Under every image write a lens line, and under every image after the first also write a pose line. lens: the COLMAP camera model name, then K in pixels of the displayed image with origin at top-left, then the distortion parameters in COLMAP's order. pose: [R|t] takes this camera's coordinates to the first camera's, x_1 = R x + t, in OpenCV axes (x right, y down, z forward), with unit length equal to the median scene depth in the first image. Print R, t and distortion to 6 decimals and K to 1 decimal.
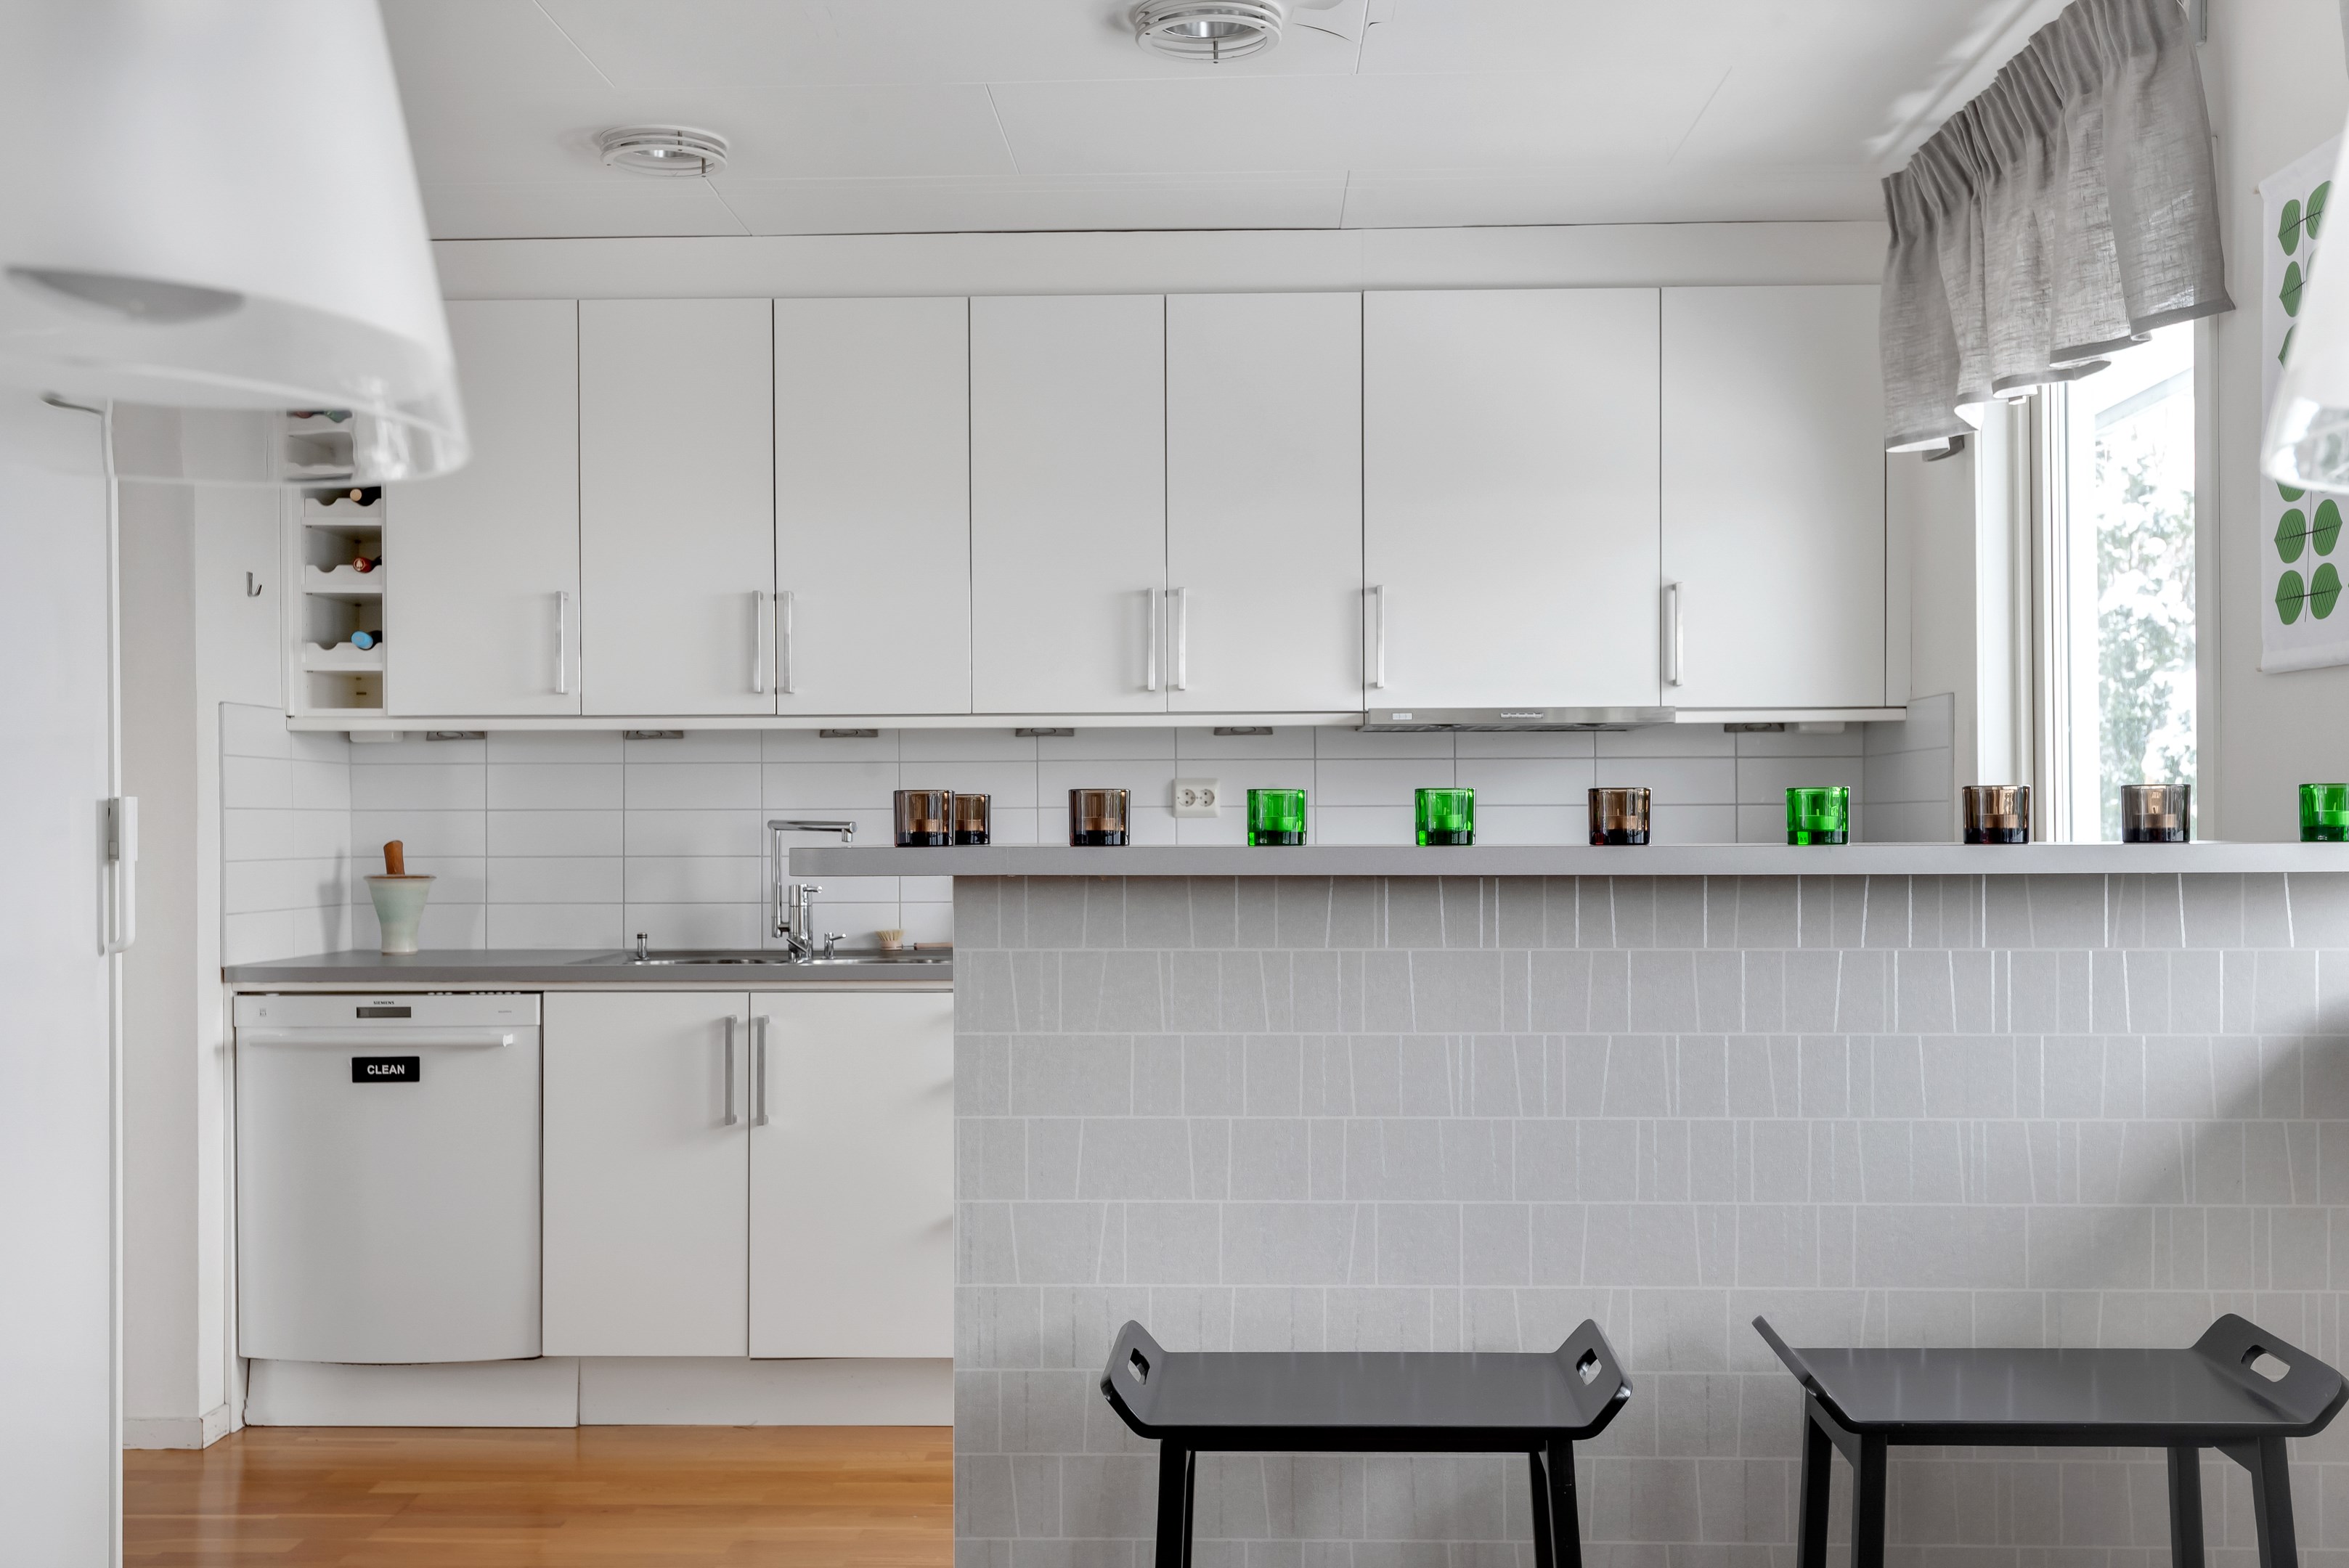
lens RADIAL K [[2219.3, 0, 1183.7], [0, 2219.3, 823.1], [0, 0, 1]] dist [0.014340, 0.000000]
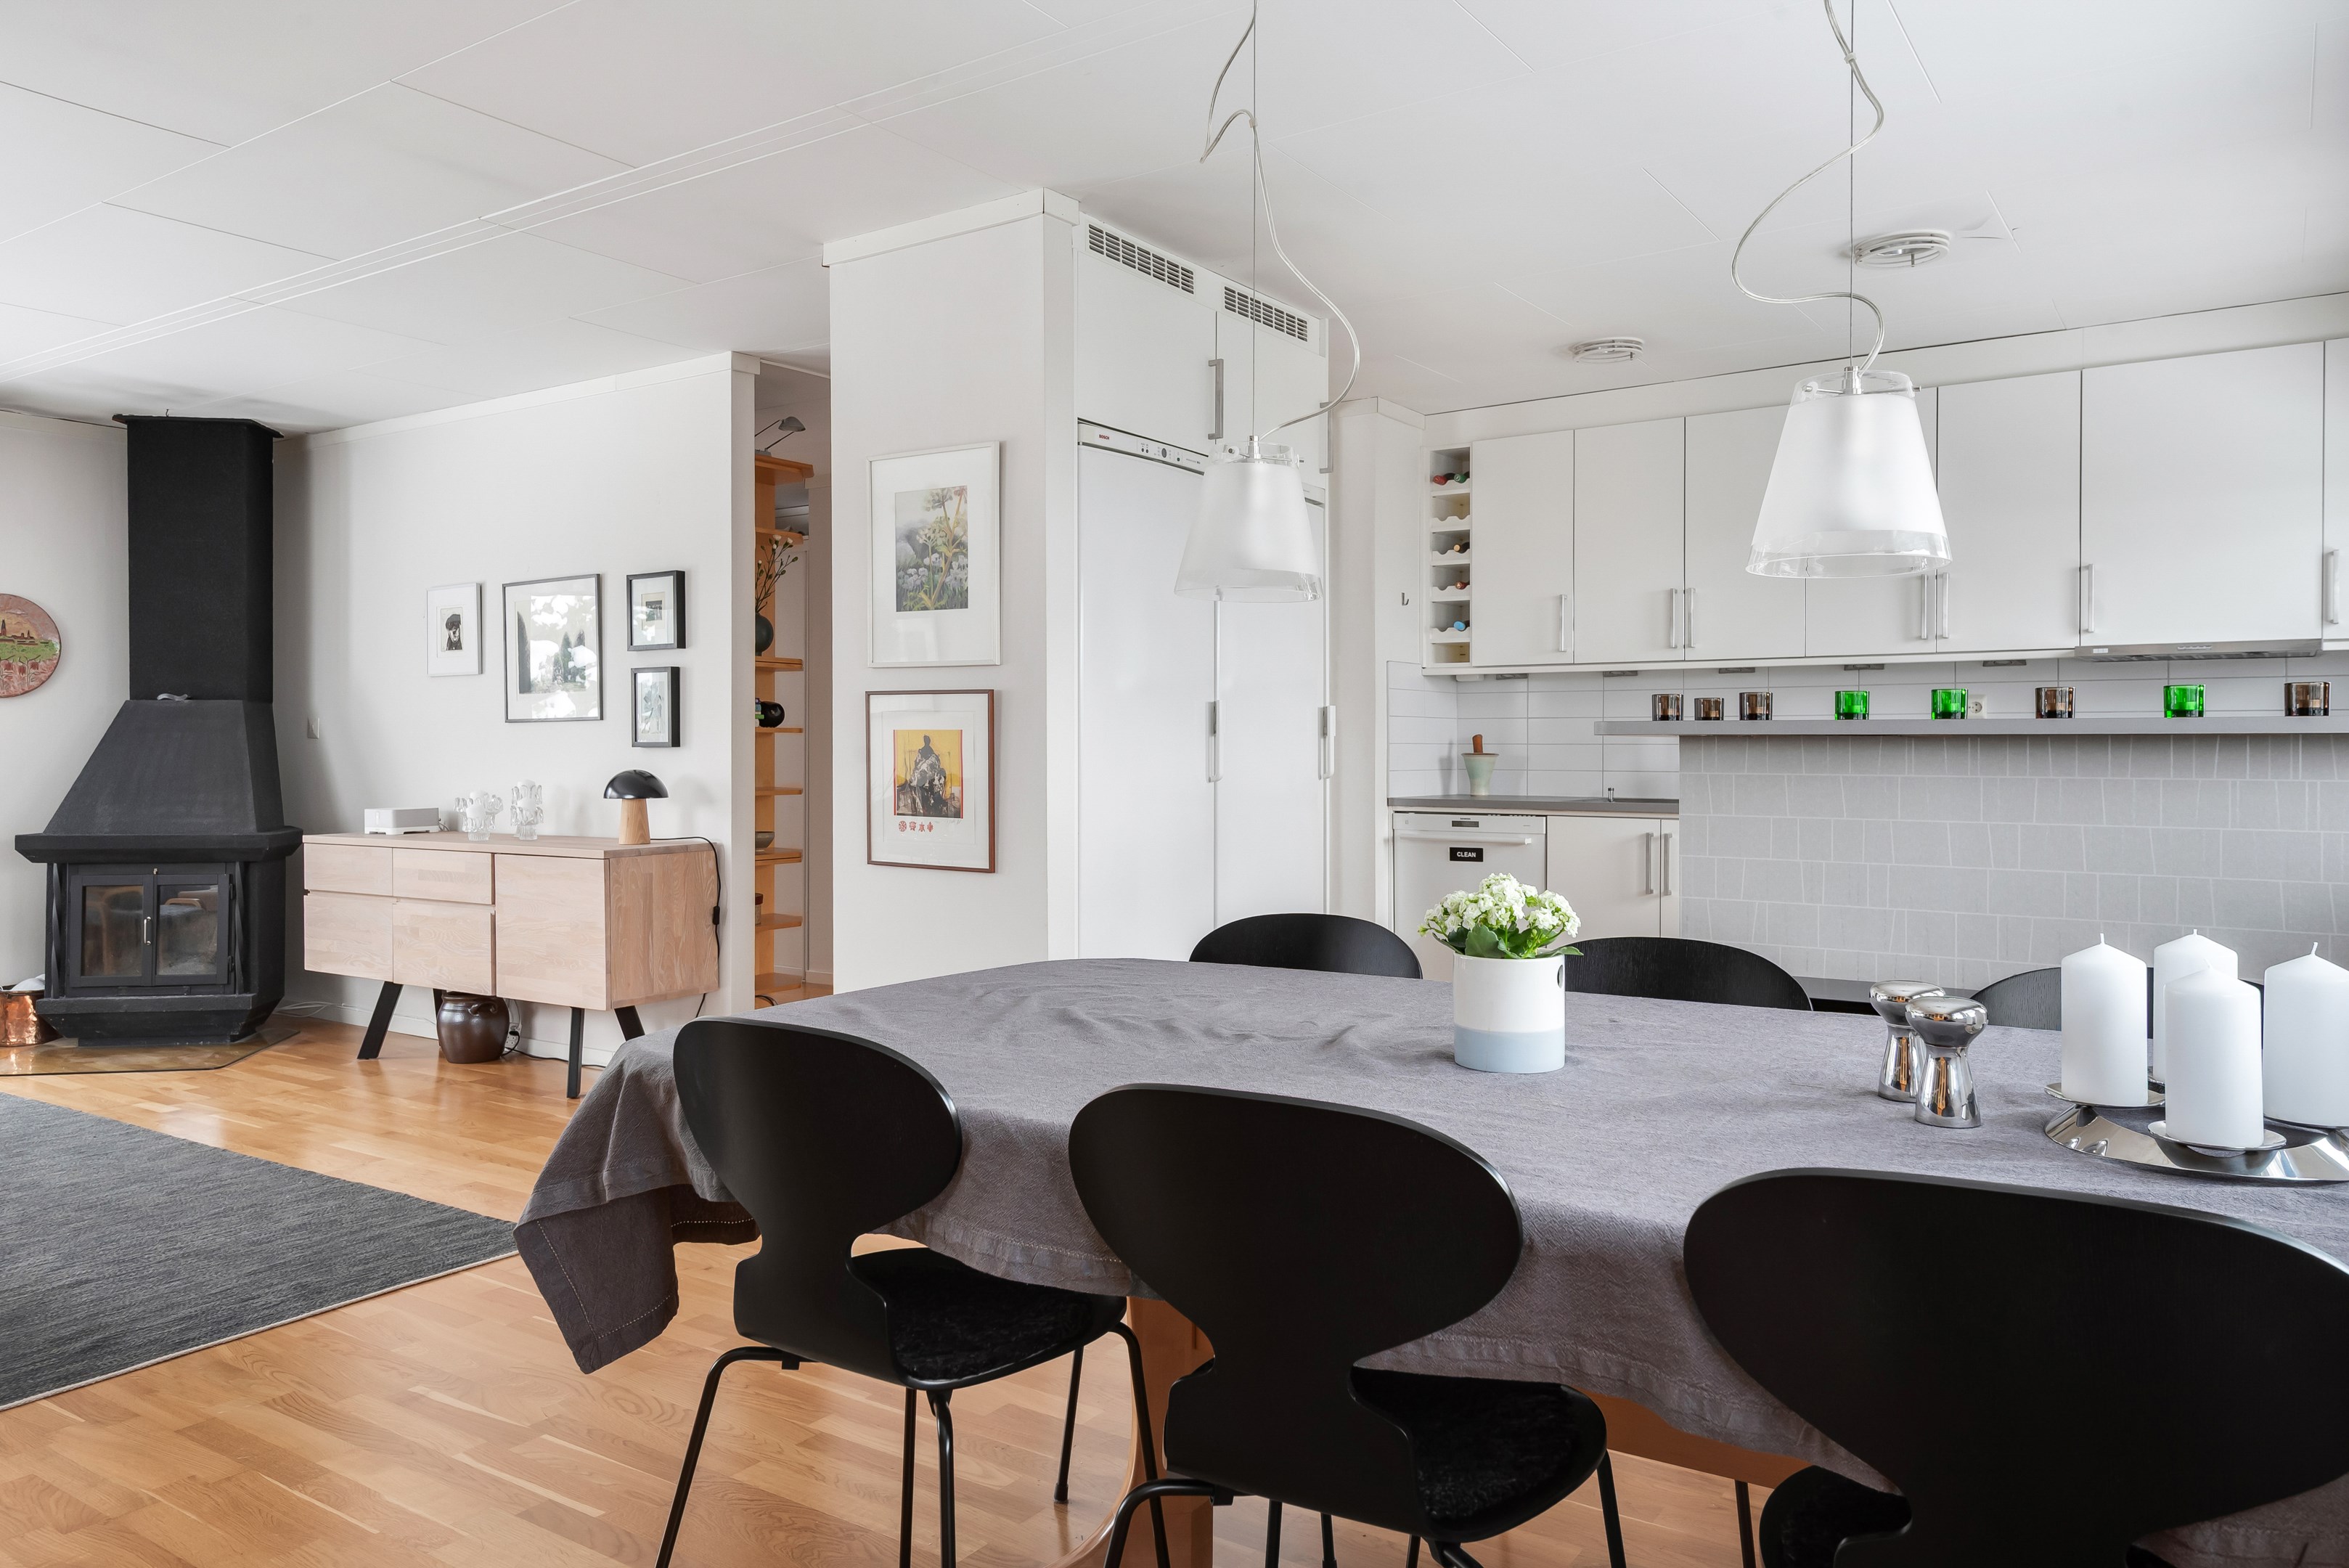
lens RADIAL K [[1577.8, 0, 1178.6], [0, 1577.8, 747.3], [0, 0, 1]] dist [0.019200, -0.003409]
pose [[0.838750, 0.005458, -0.544490, 0.159672], [-0.004651, 0.999985, 0.002860, 0.017423], [0.544497, 0.000134, 0.838763, -0.245222]]
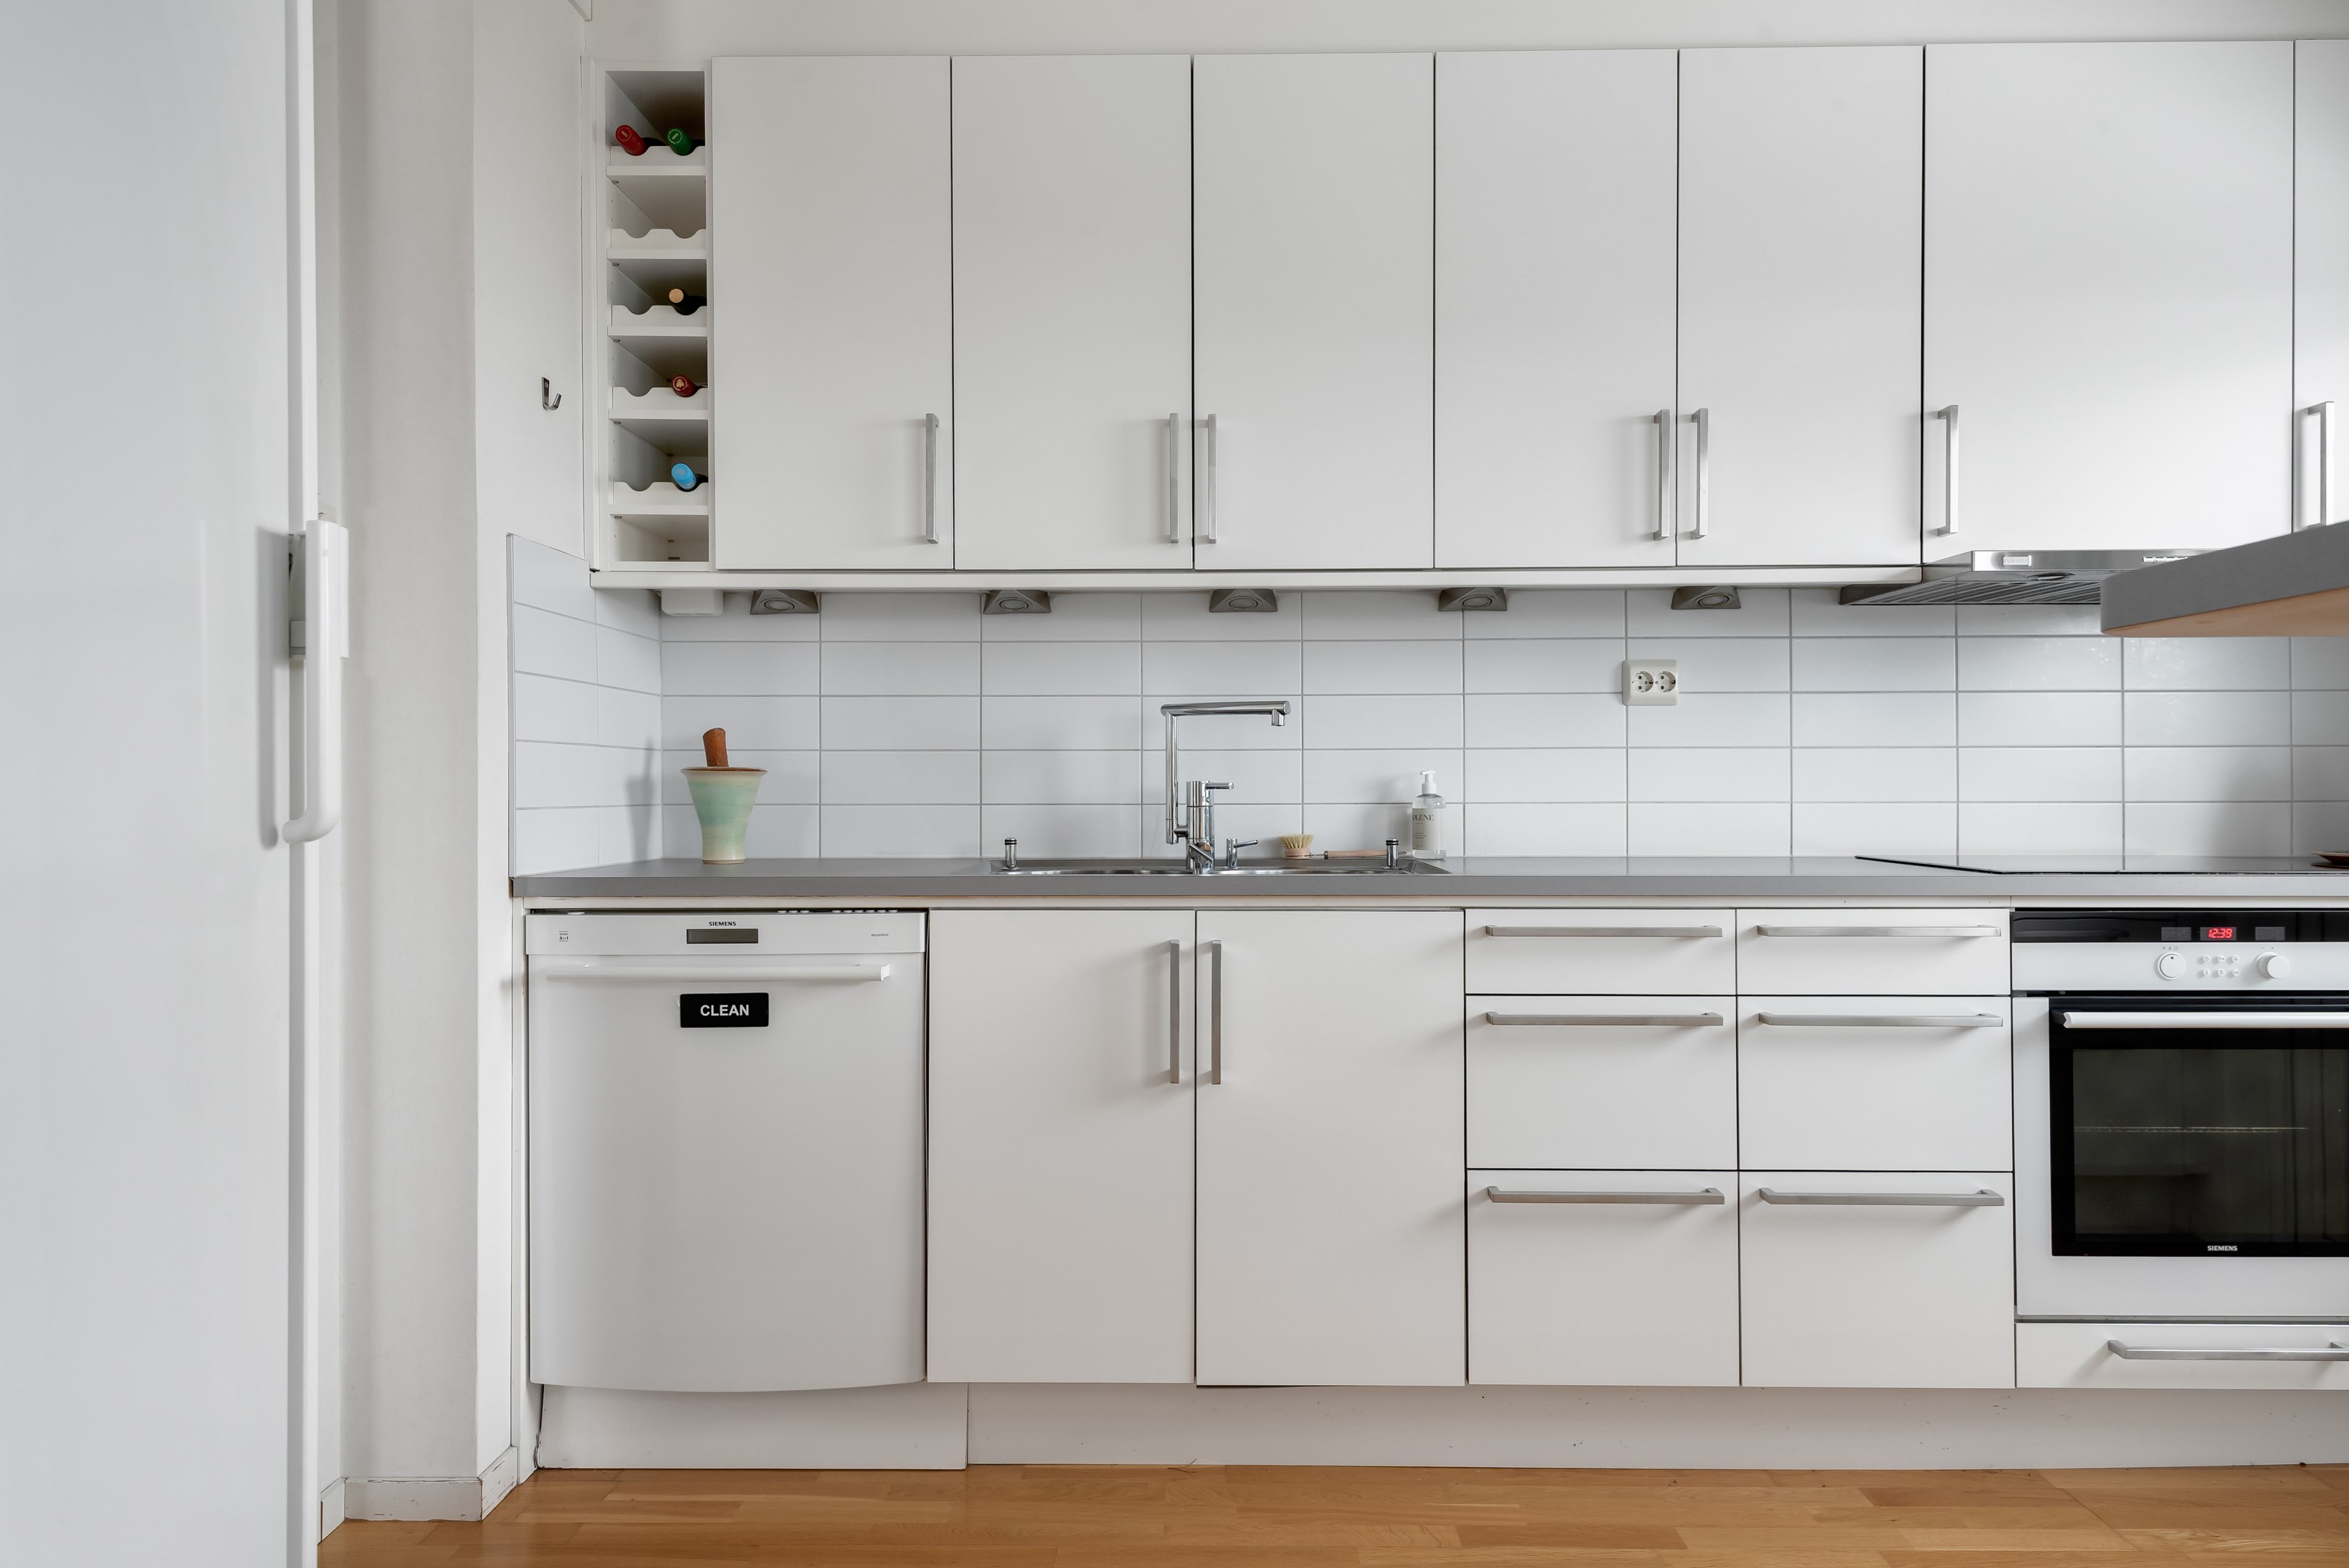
lens RADIAL K [[1499.9, 0, 1182.2], [0, 1499.9, 784.0], [0, 0, 1]] dist [0.027820, -0.014530]
pose [[0.999882, 0.002212, 0.015174, -0.203926], [-0.002192, 0.999997, -0.001302, 0.032074], [-0.015177, 0.001269, 0.999884, 0.466550]]
